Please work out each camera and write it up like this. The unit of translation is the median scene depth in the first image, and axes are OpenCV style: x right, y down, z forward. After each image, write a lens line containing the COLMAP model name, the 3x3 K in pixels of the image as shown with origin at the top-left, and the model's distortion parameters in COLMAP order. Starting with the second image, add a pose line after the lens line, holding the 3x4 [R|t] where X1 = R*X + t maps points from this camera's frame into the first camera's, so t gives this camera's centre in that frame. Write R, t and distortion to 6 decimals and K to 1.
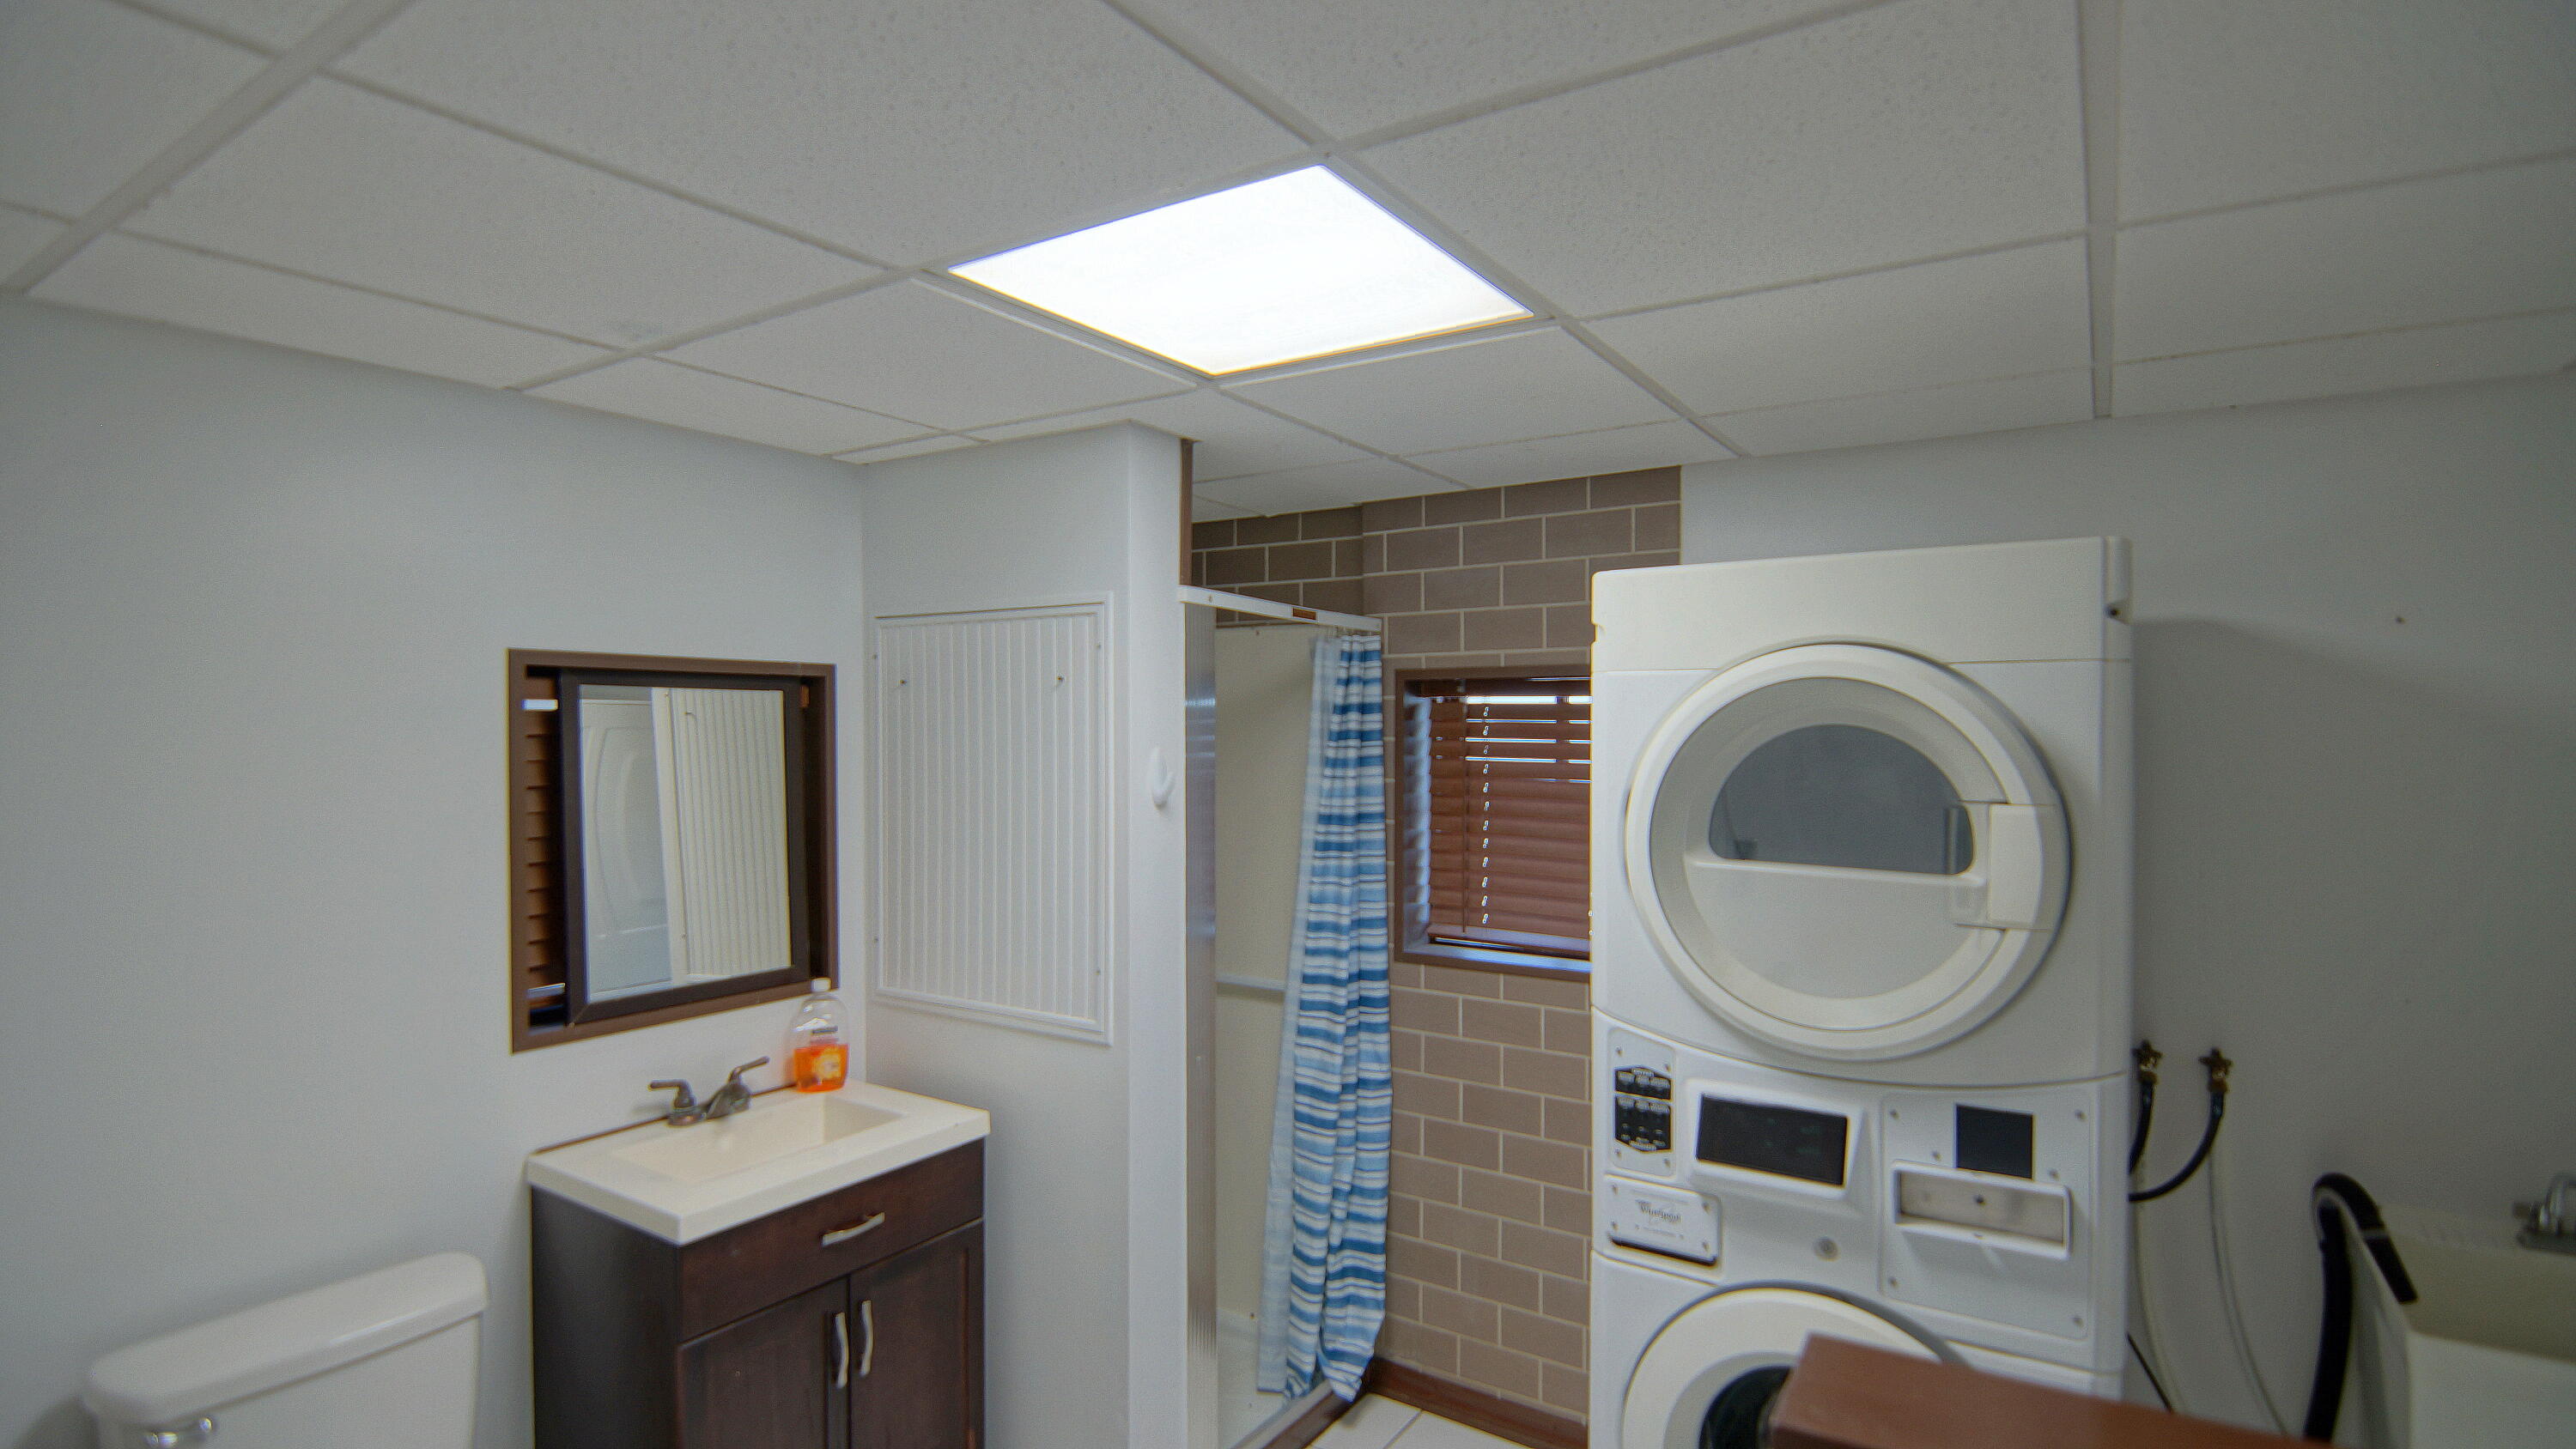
lens RADIAL K [[1237.3, 0, 1289.8], [0, 1237.3, 734.1], [0, 0, 1]] dist [-0.023913, -0.000781]
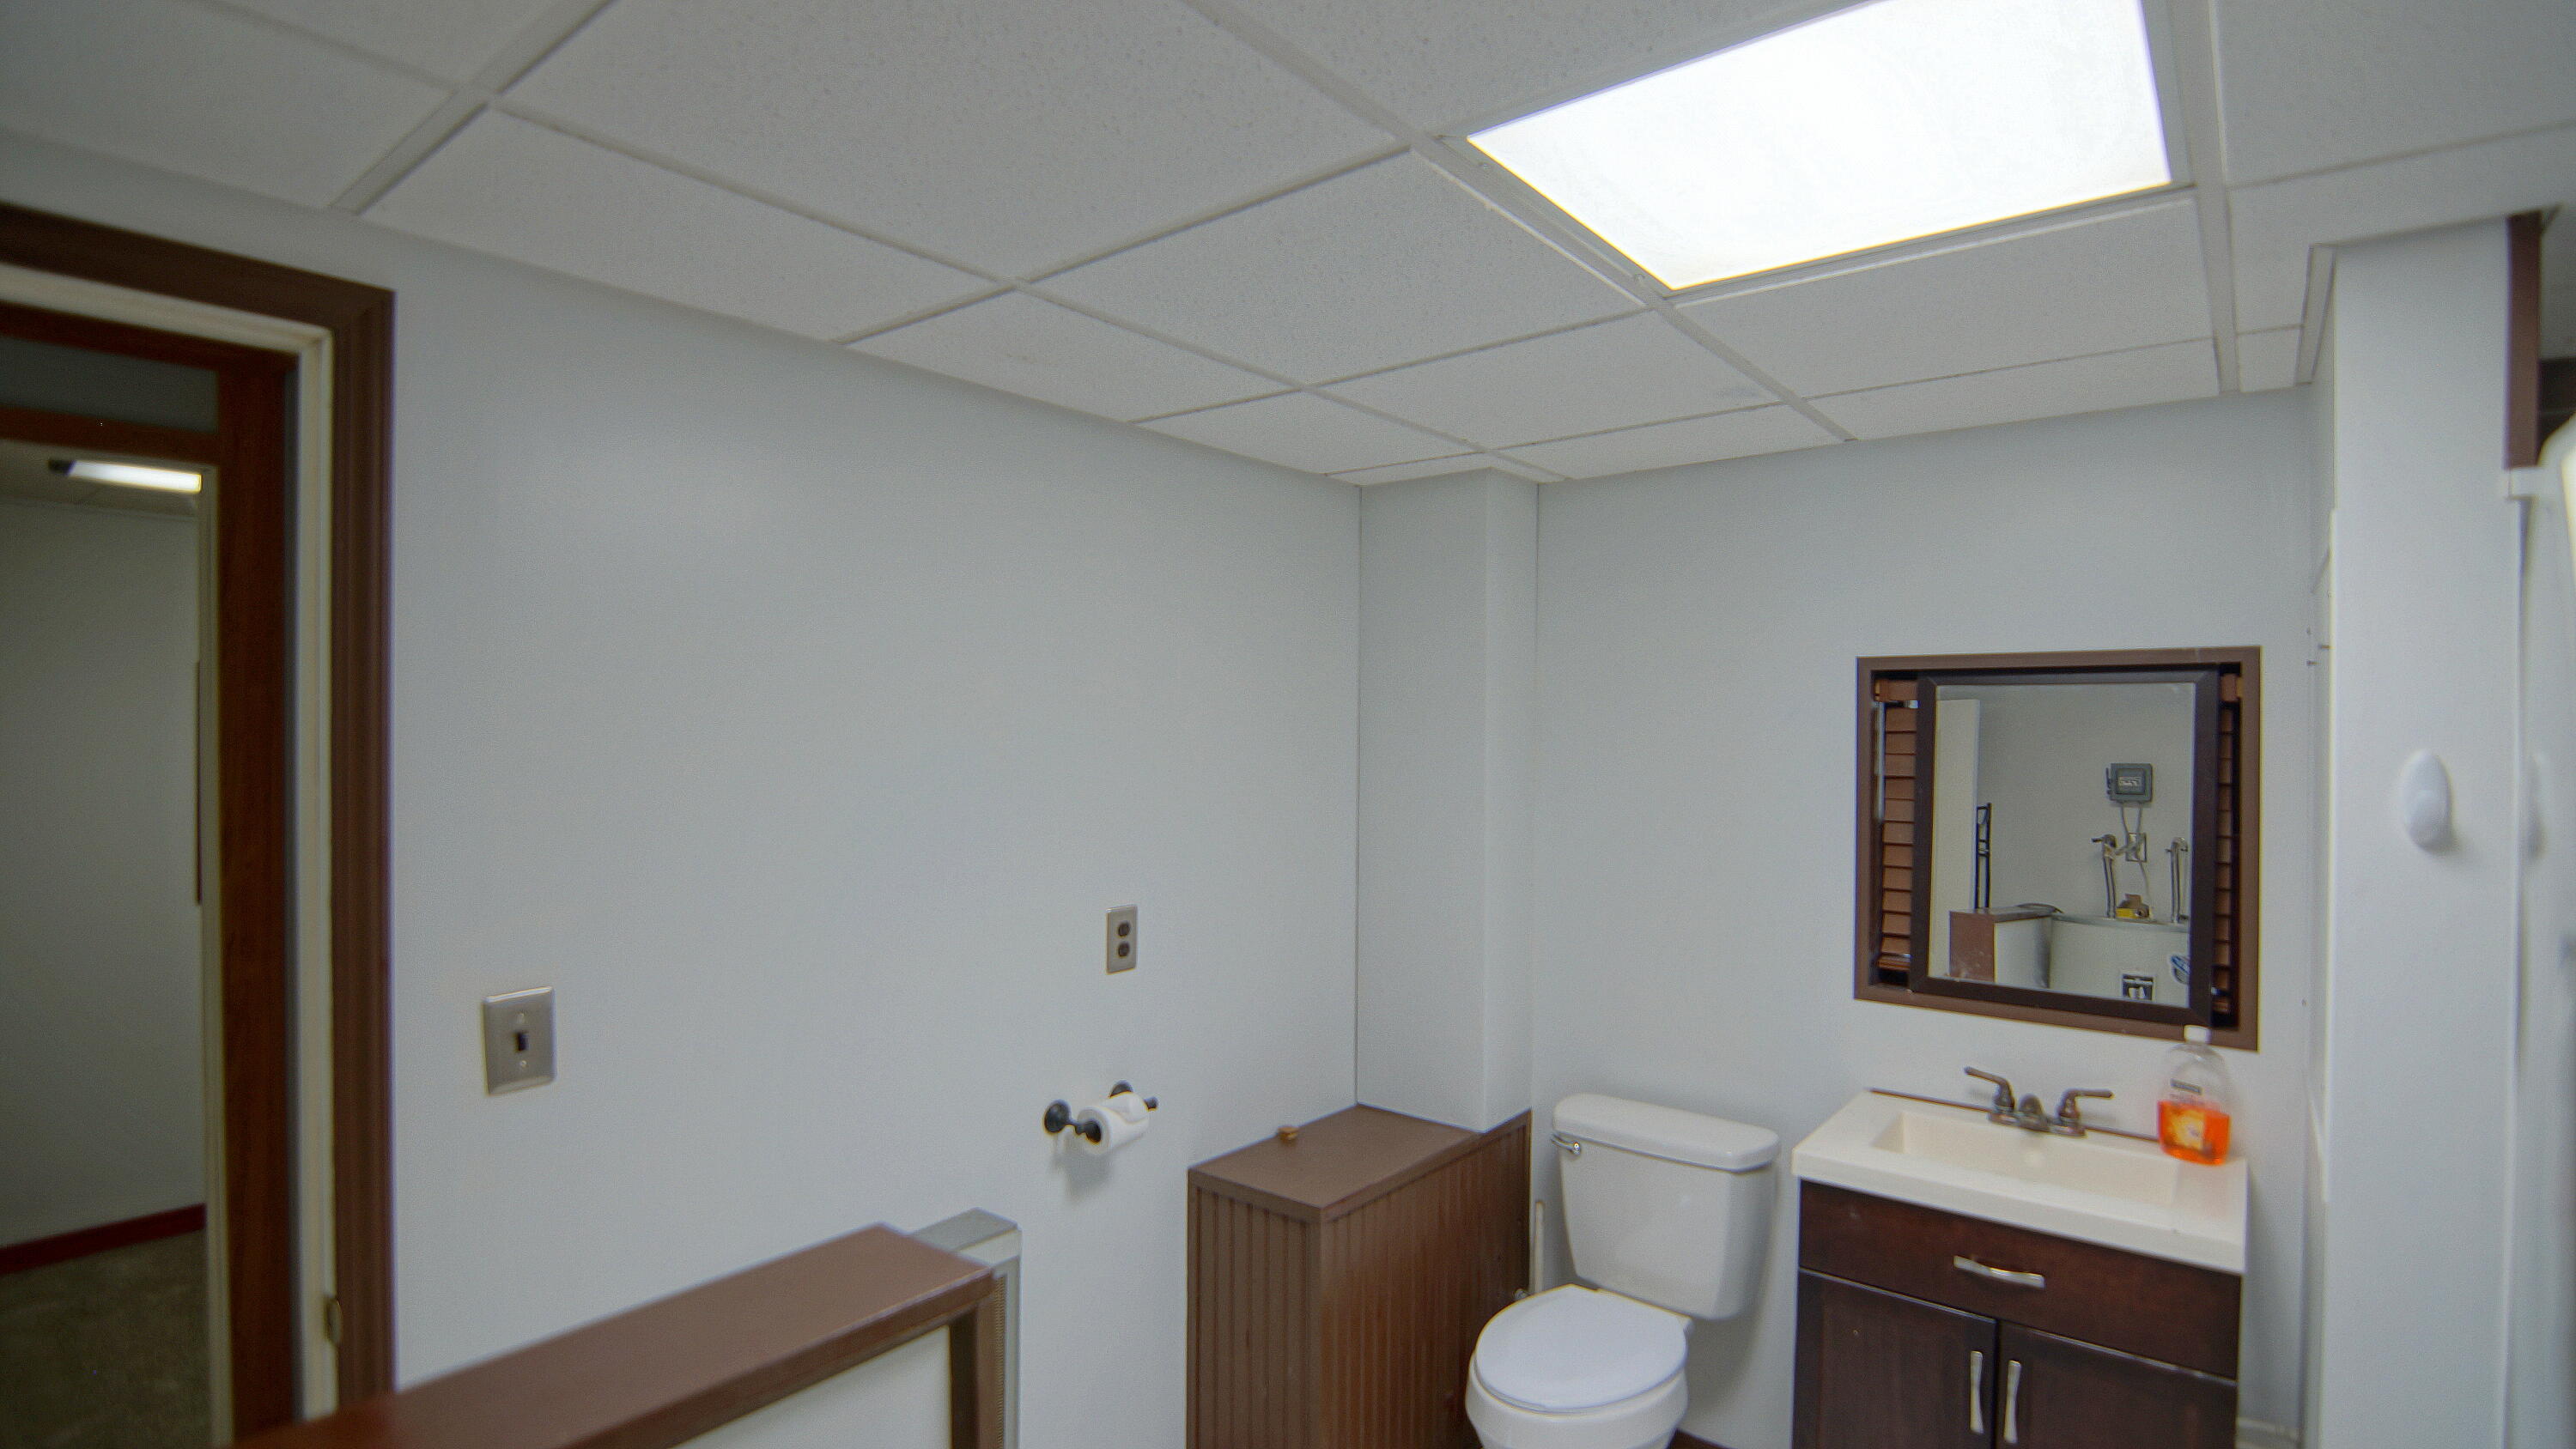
lens RADIAL K [[1237.3, 0, 1287.5], [0, 1237.3, 733.3], [0, 0, 1]] dist [-0.023913, -0.000781]
pose [[-0.085696, -0.002495, -0.996318, 0.545407], [-0.013894, 0.999903, -0.001308, 0.011936], [0.996224, 0.013731, -0.085722, 0.504263]]
